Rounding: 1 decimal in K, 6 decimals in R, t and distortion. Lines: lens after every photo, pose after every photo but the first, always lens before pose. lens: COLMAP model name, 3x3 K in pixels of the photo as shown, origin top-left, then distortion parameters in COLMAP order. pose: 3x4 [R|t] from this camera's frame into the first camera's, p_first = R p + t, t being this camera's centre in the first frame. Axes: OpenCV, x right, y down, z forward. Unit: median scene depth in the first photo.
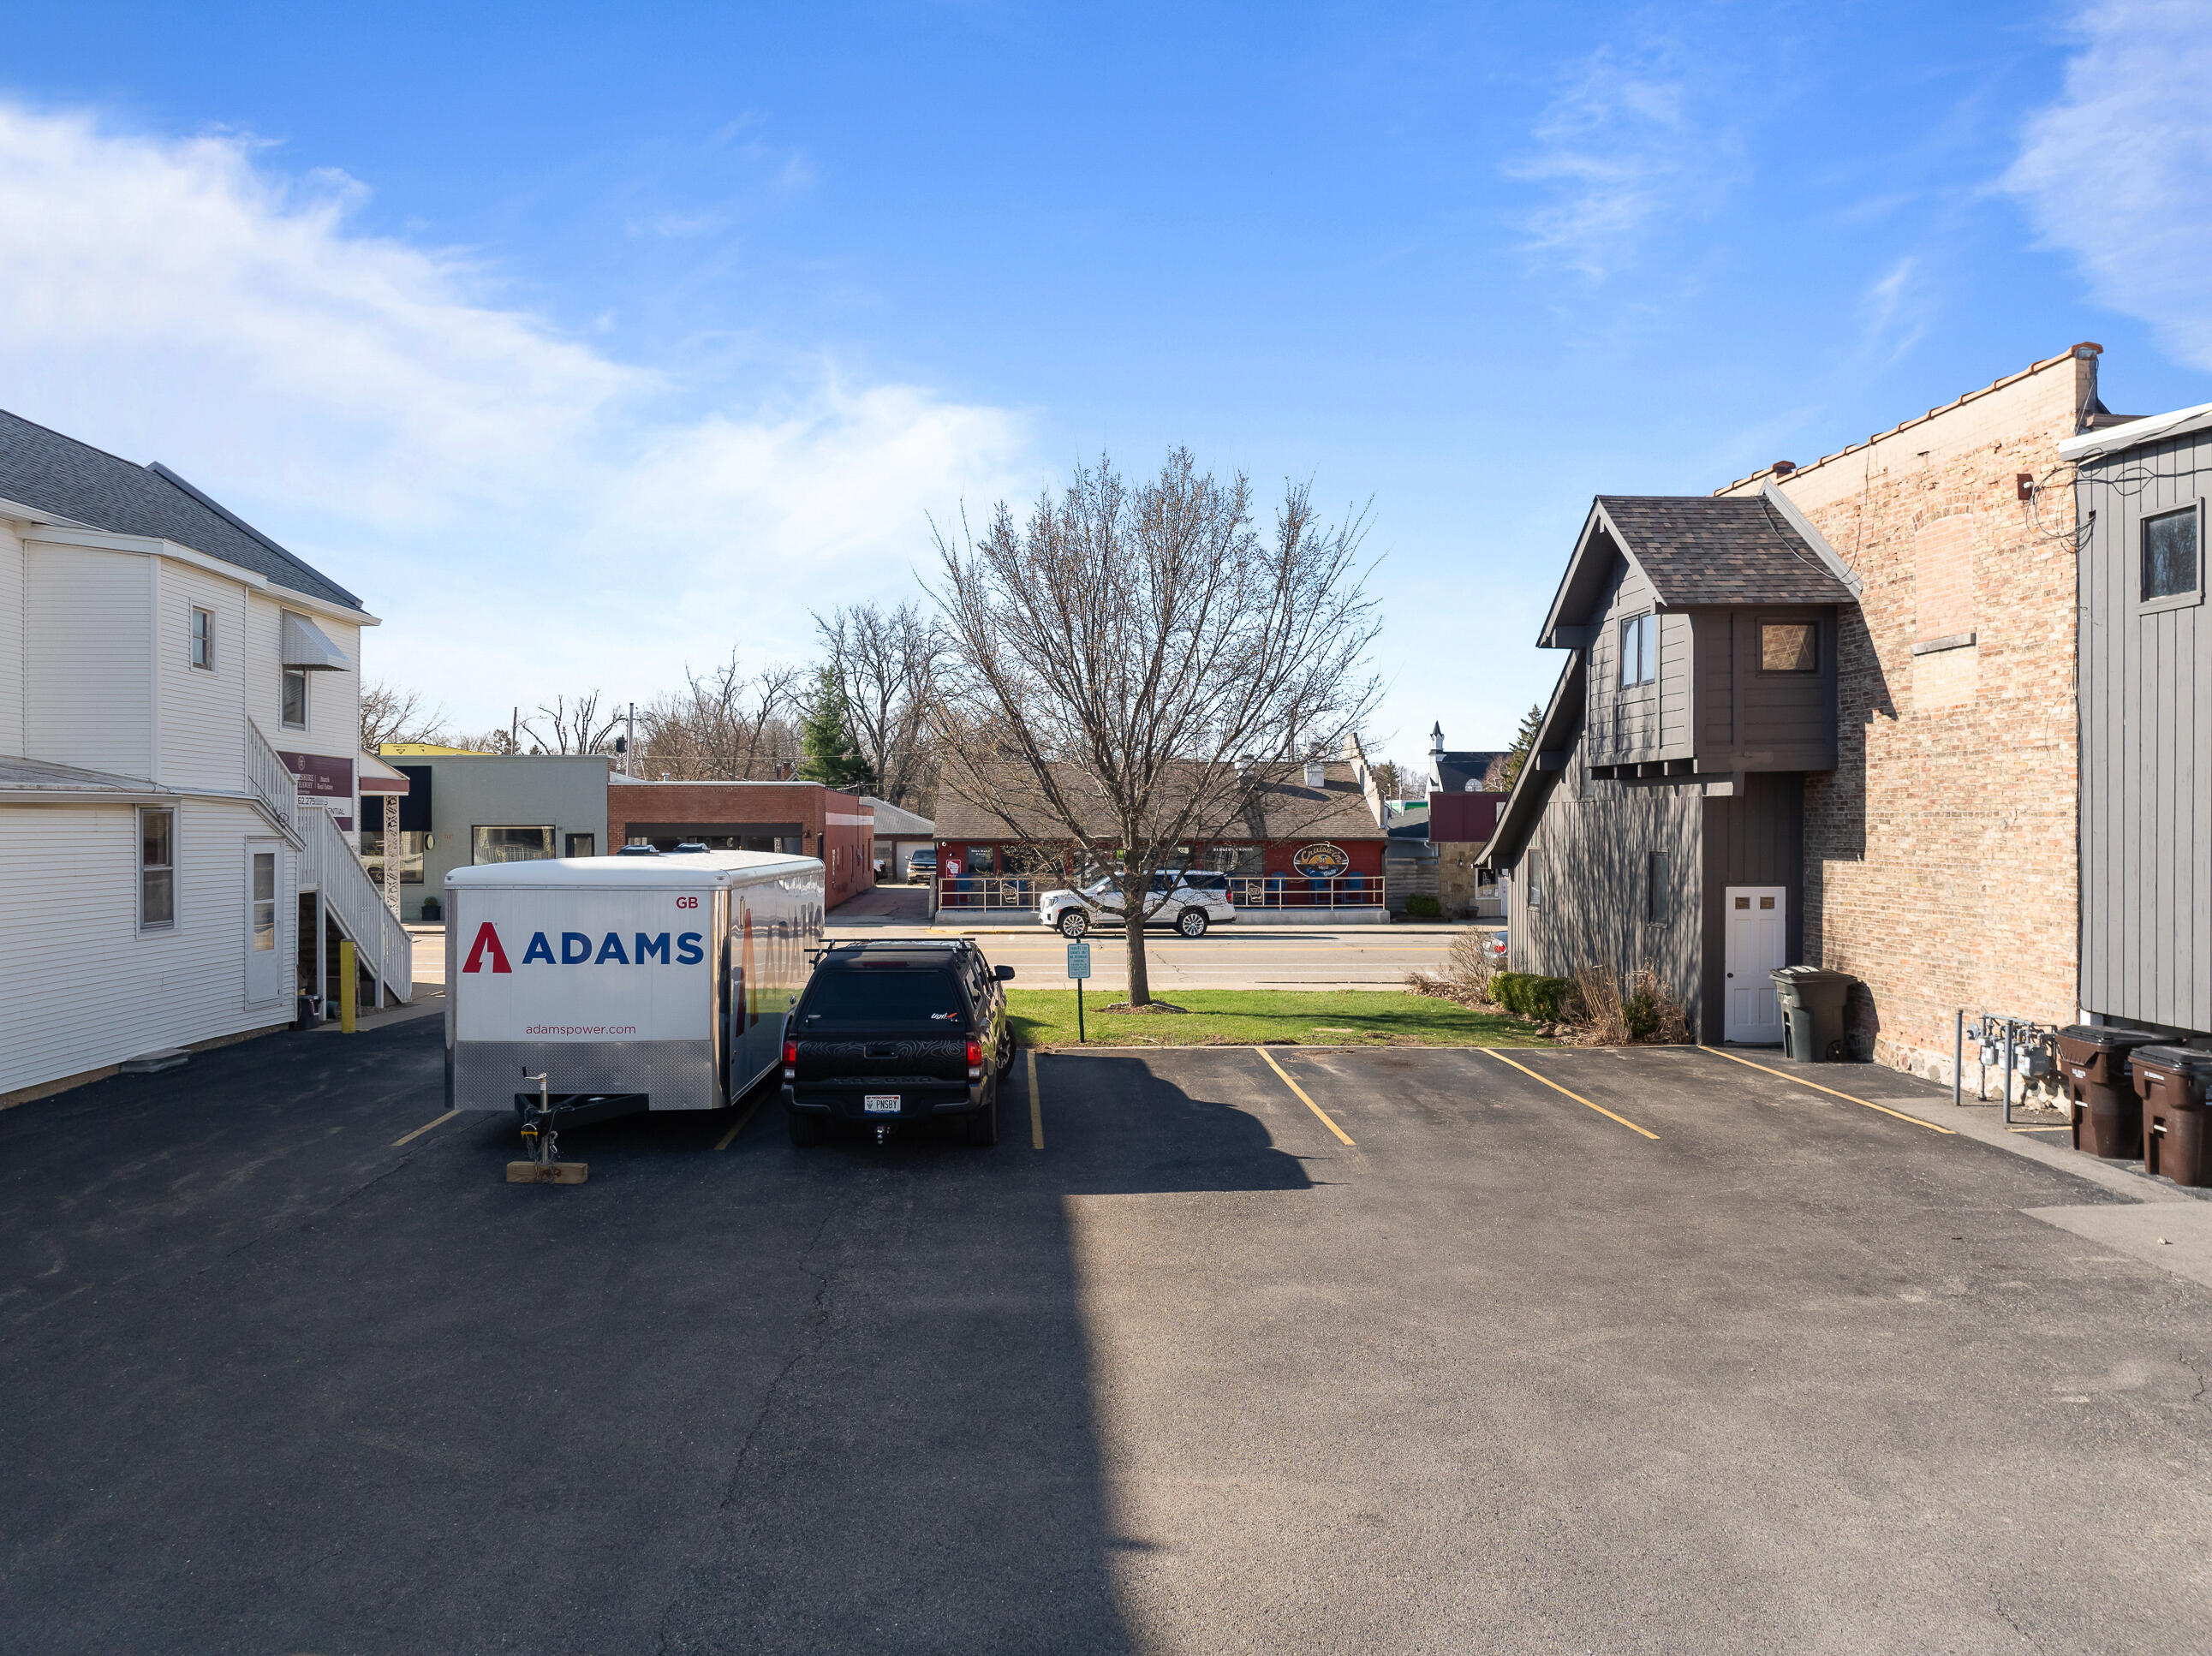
lens RADIAL K [[1539.1, 0, 1106.0], [0, 1539.1, 828.0], [0, 0, 1]] dist [-0.038425, 0.001708]
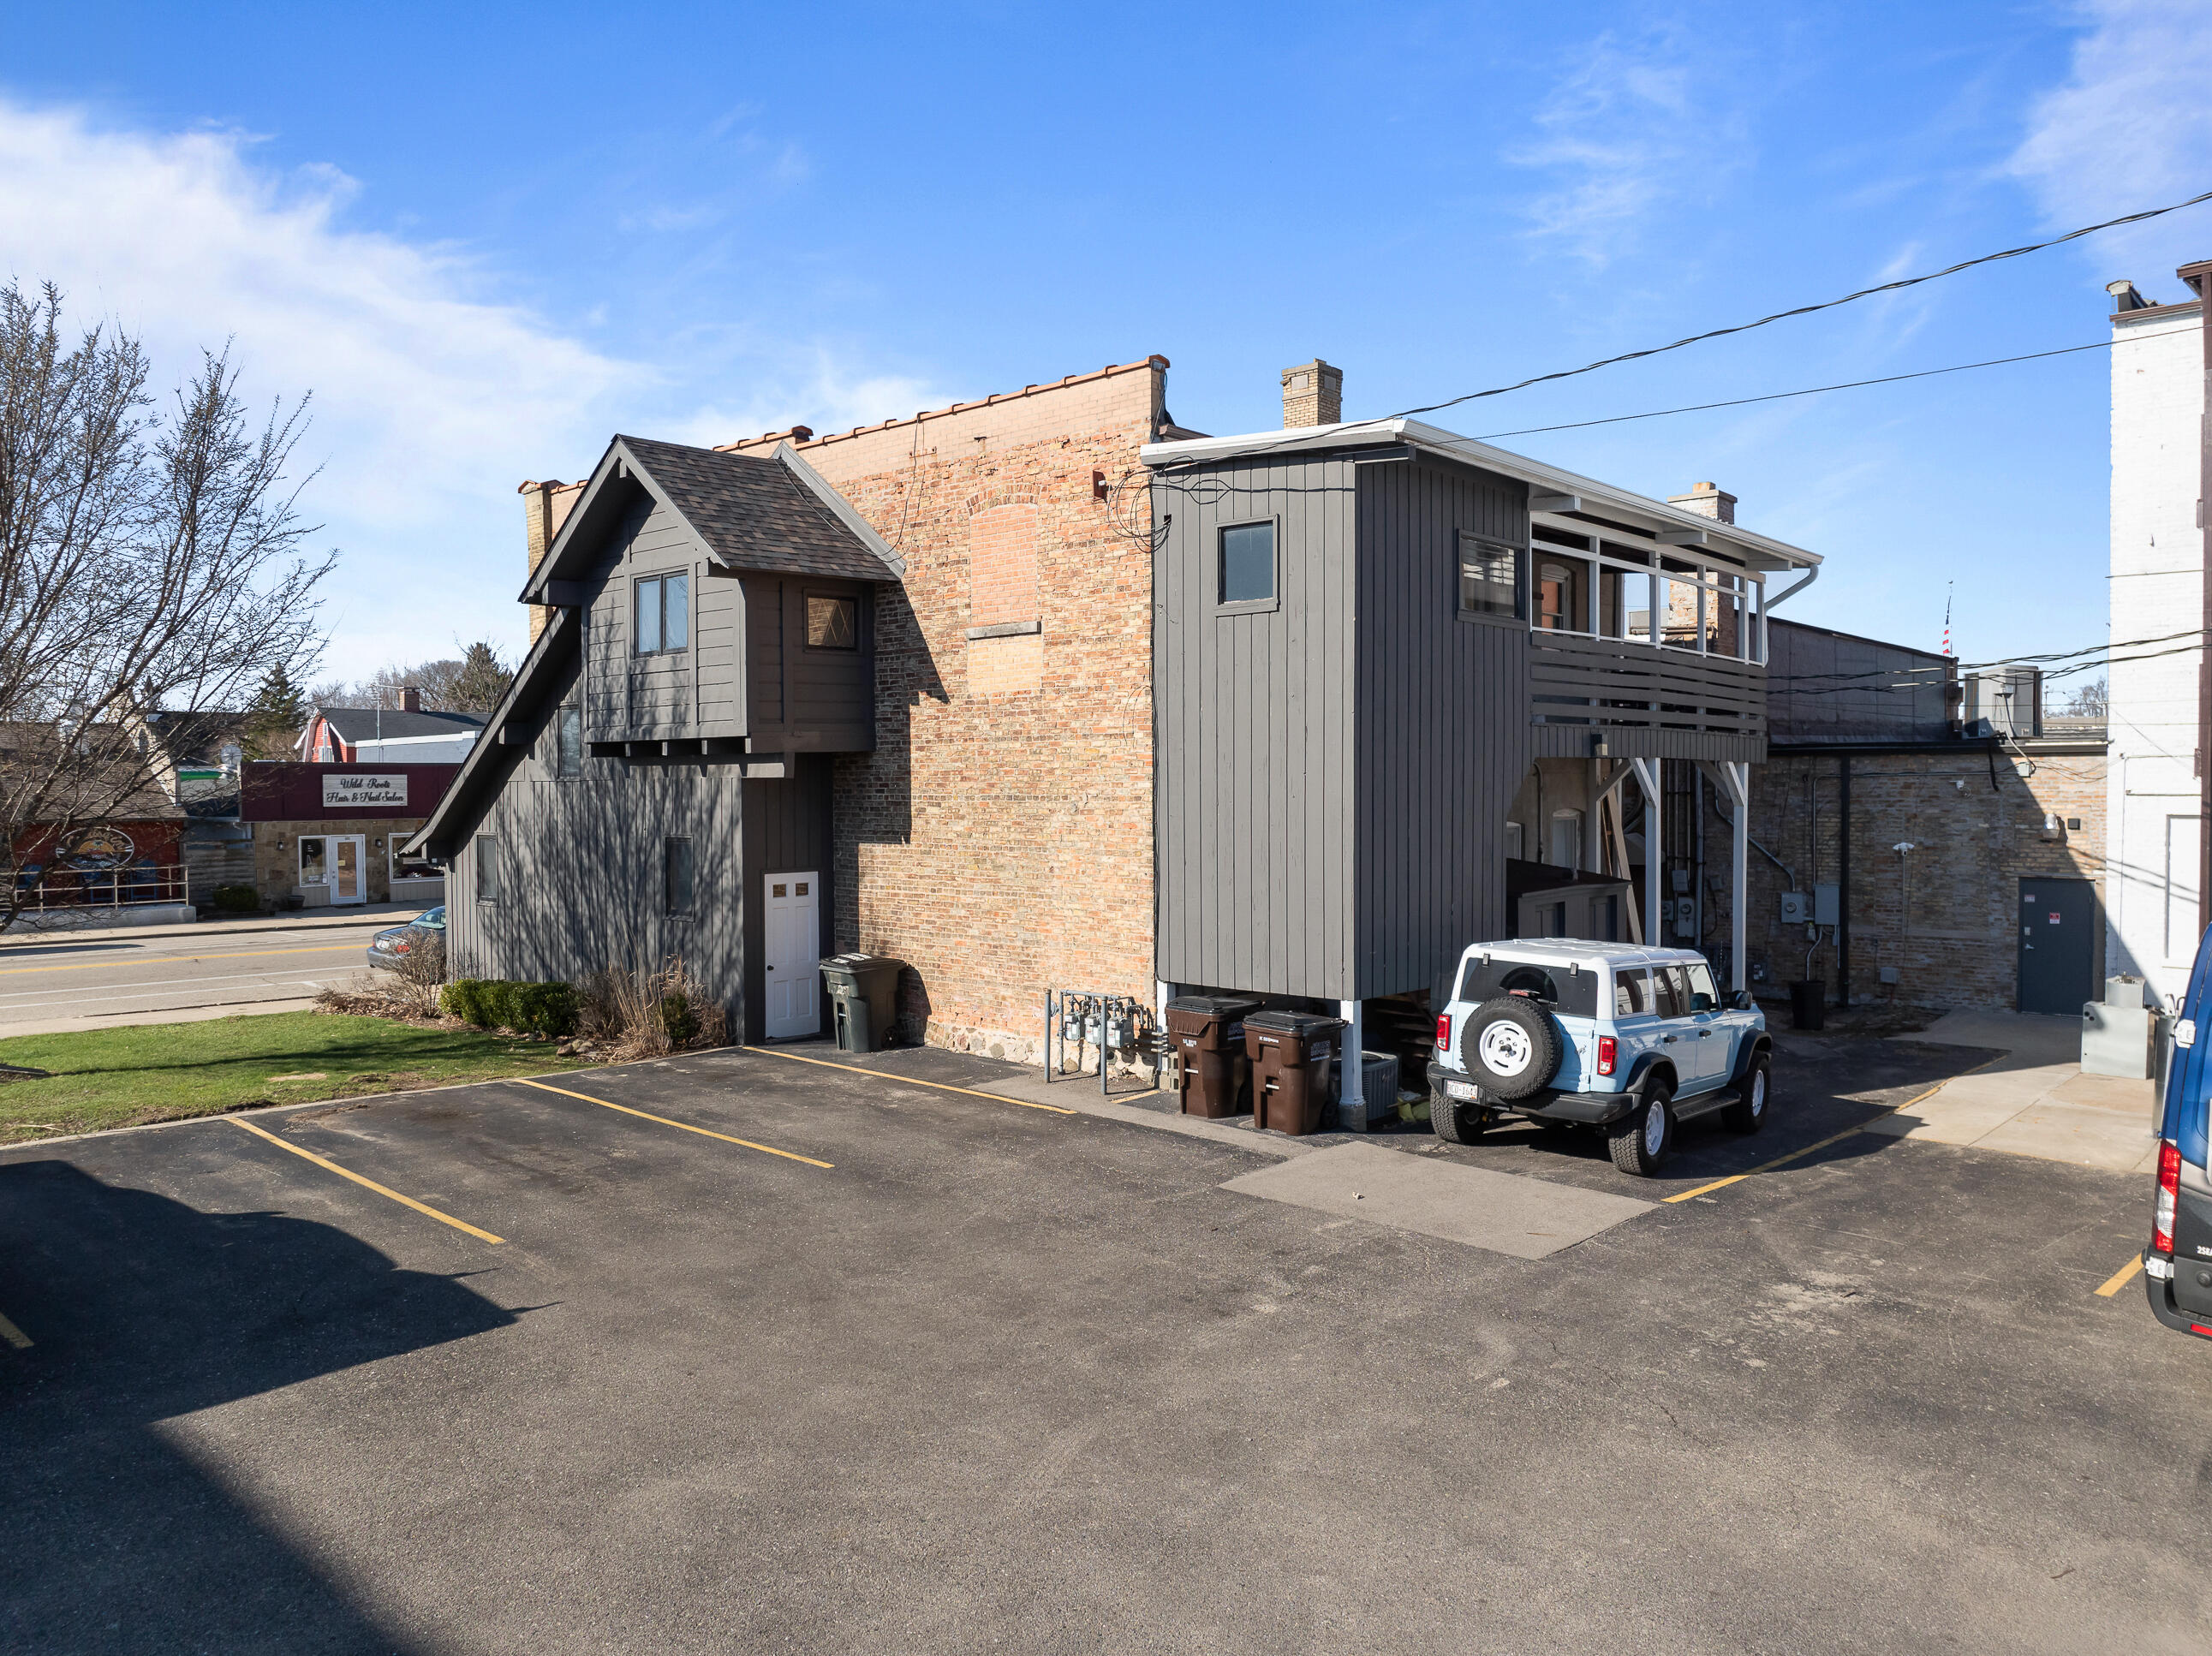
lens RADIAL K [[1563.5, 0, 1106.4], [0, 1563.5, 836.6], [0, 0, 1]] dist [-0.030049, -0.005179]
pose [[0.718736, -0.025388, 0.694820, -0.134655], [0.007508, 0.999558, 0.028756, -0.013052], [-0.695243, -0.015451, 0.718609, 0.207952]]
